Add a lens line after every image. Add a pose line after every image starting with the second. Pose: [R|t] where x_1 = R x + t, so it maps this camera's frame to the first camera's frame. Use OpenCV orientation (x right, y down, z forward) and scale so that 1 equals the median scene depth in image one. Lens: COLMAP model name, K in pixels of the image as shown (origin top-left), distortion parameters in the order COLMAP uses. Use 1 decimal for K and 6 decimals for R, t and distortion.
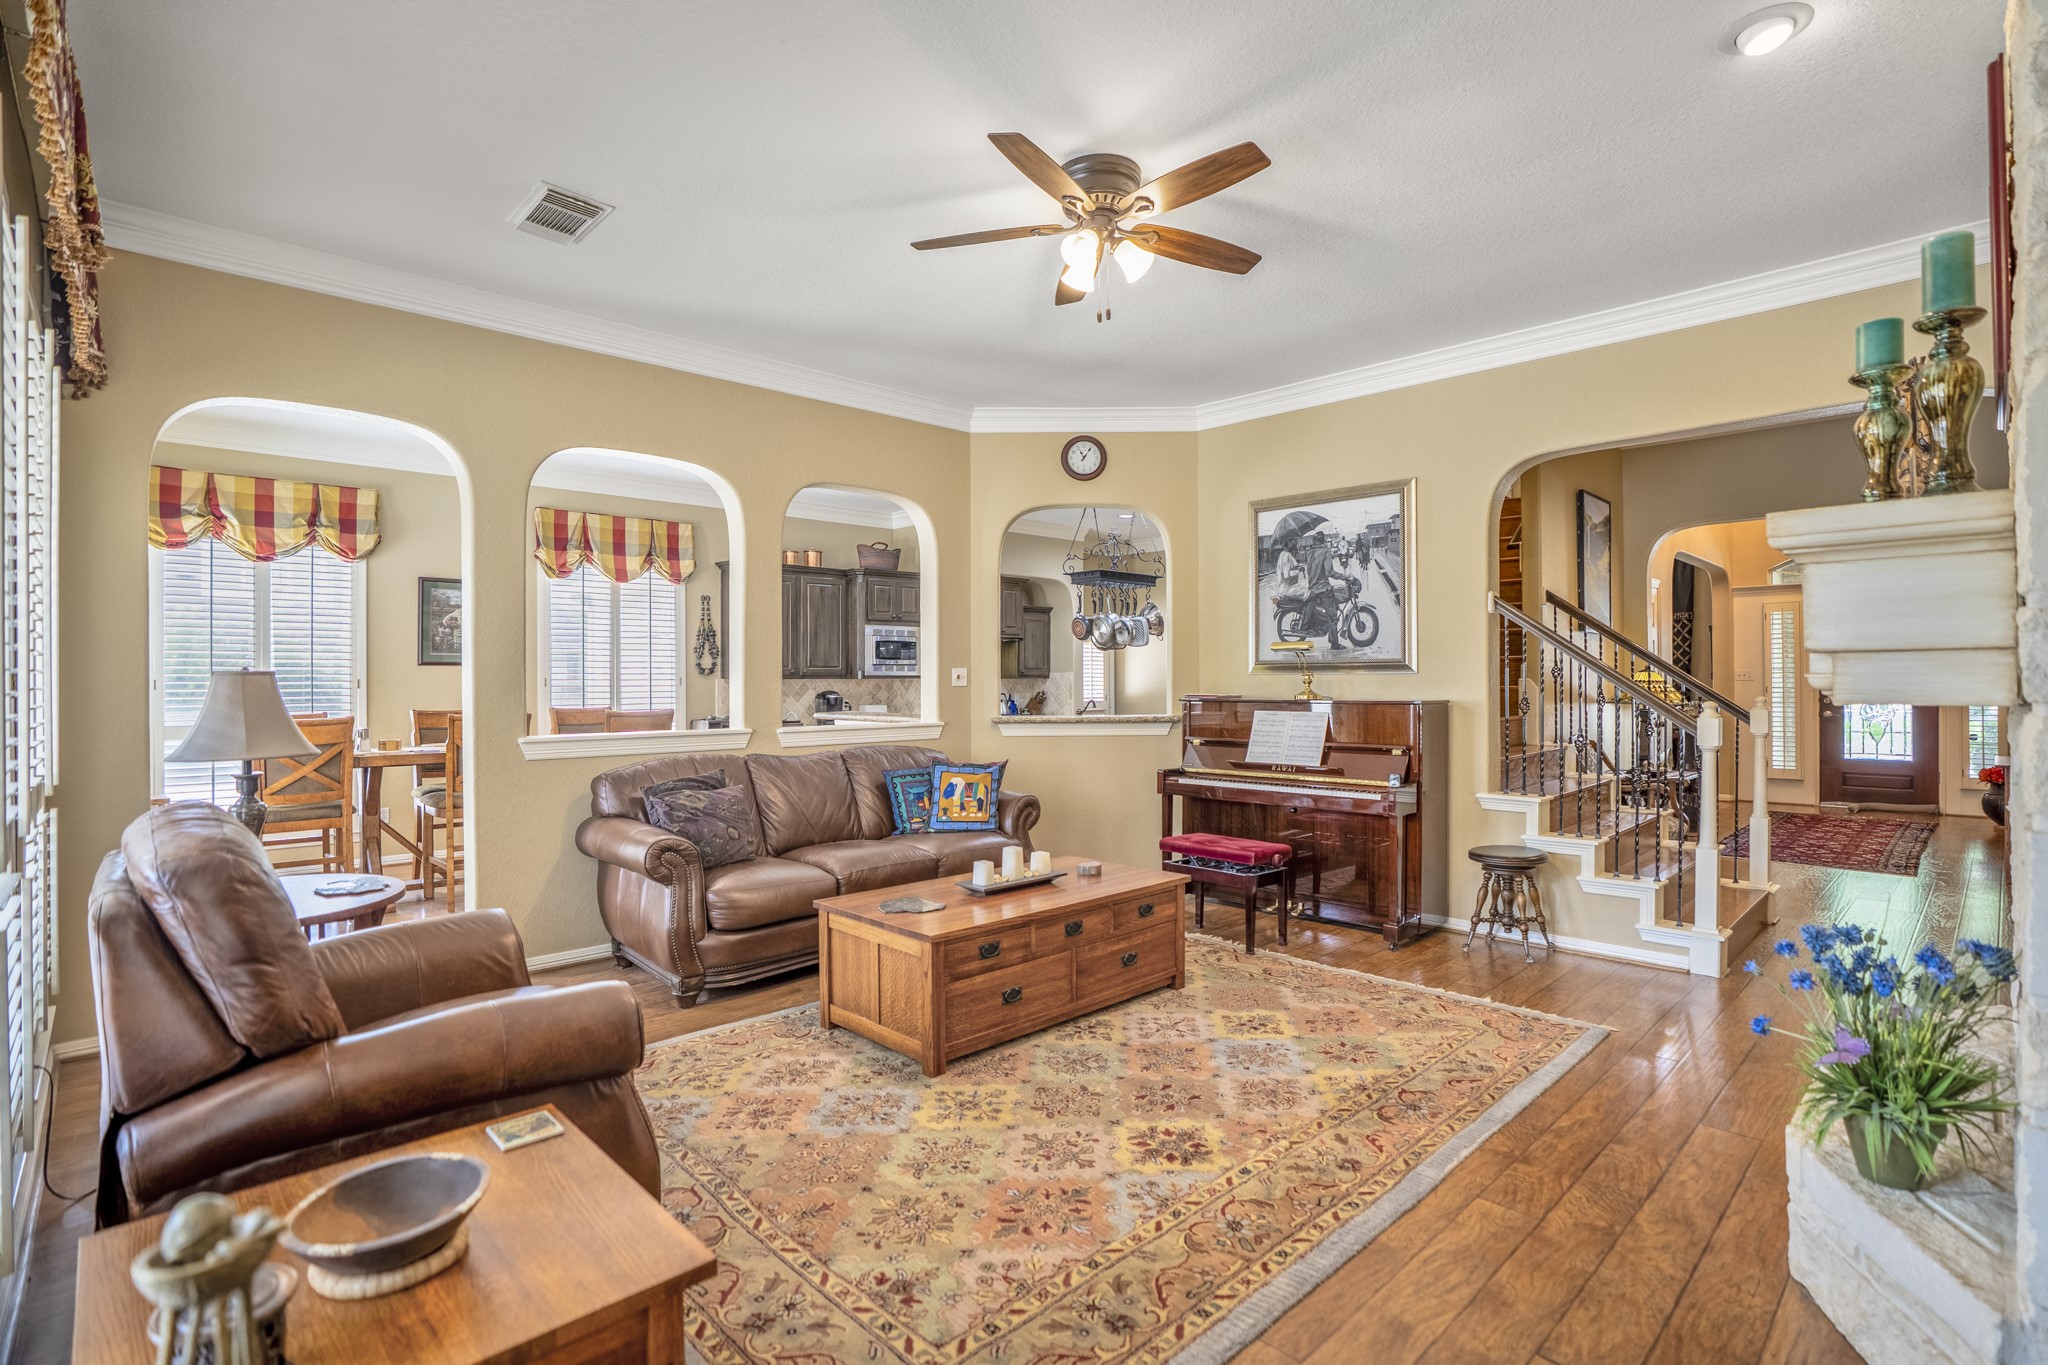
lens RADIAL K [[939.9, 0, 1092.6], [0, 939.9, 686.6], [0, 0, 1]] dist [-0.014702, 0.004201]
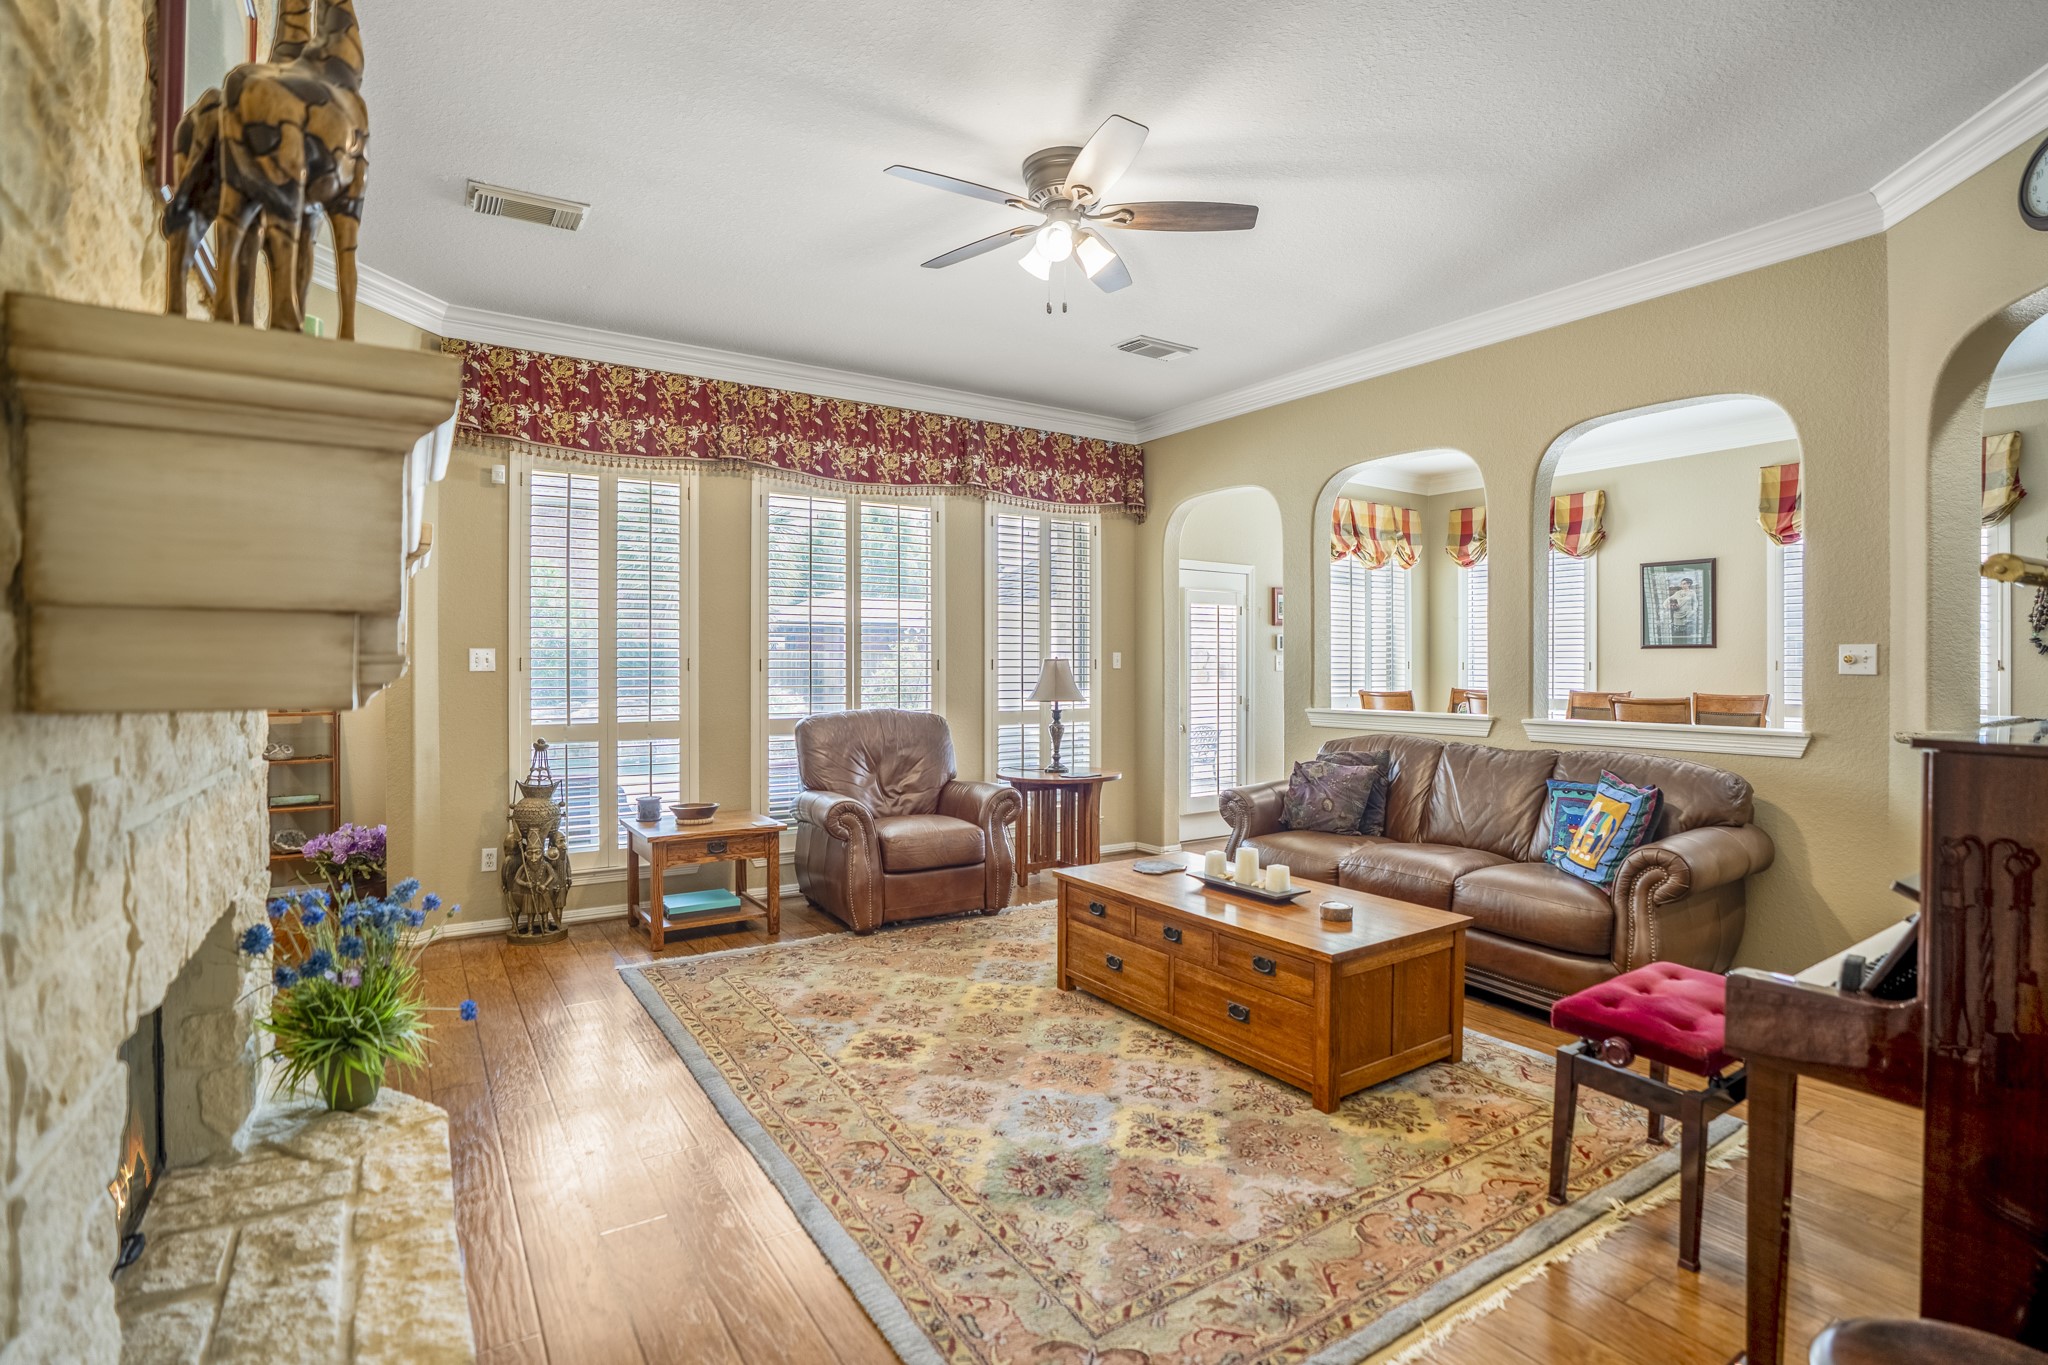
lens RADIAL K [[939.9, 0, 1003.9], [0, 939.9, 653.5], [0, 0, 1]] dist [-0.014702, 0.004201]
pose [[-0.201234, -0.006498, -0.979522, 0.976447], [-0.002141, 0.999979, -0.006194, -0.015361], [0.979541, 0.000851, -0.201244, 1.081517]]
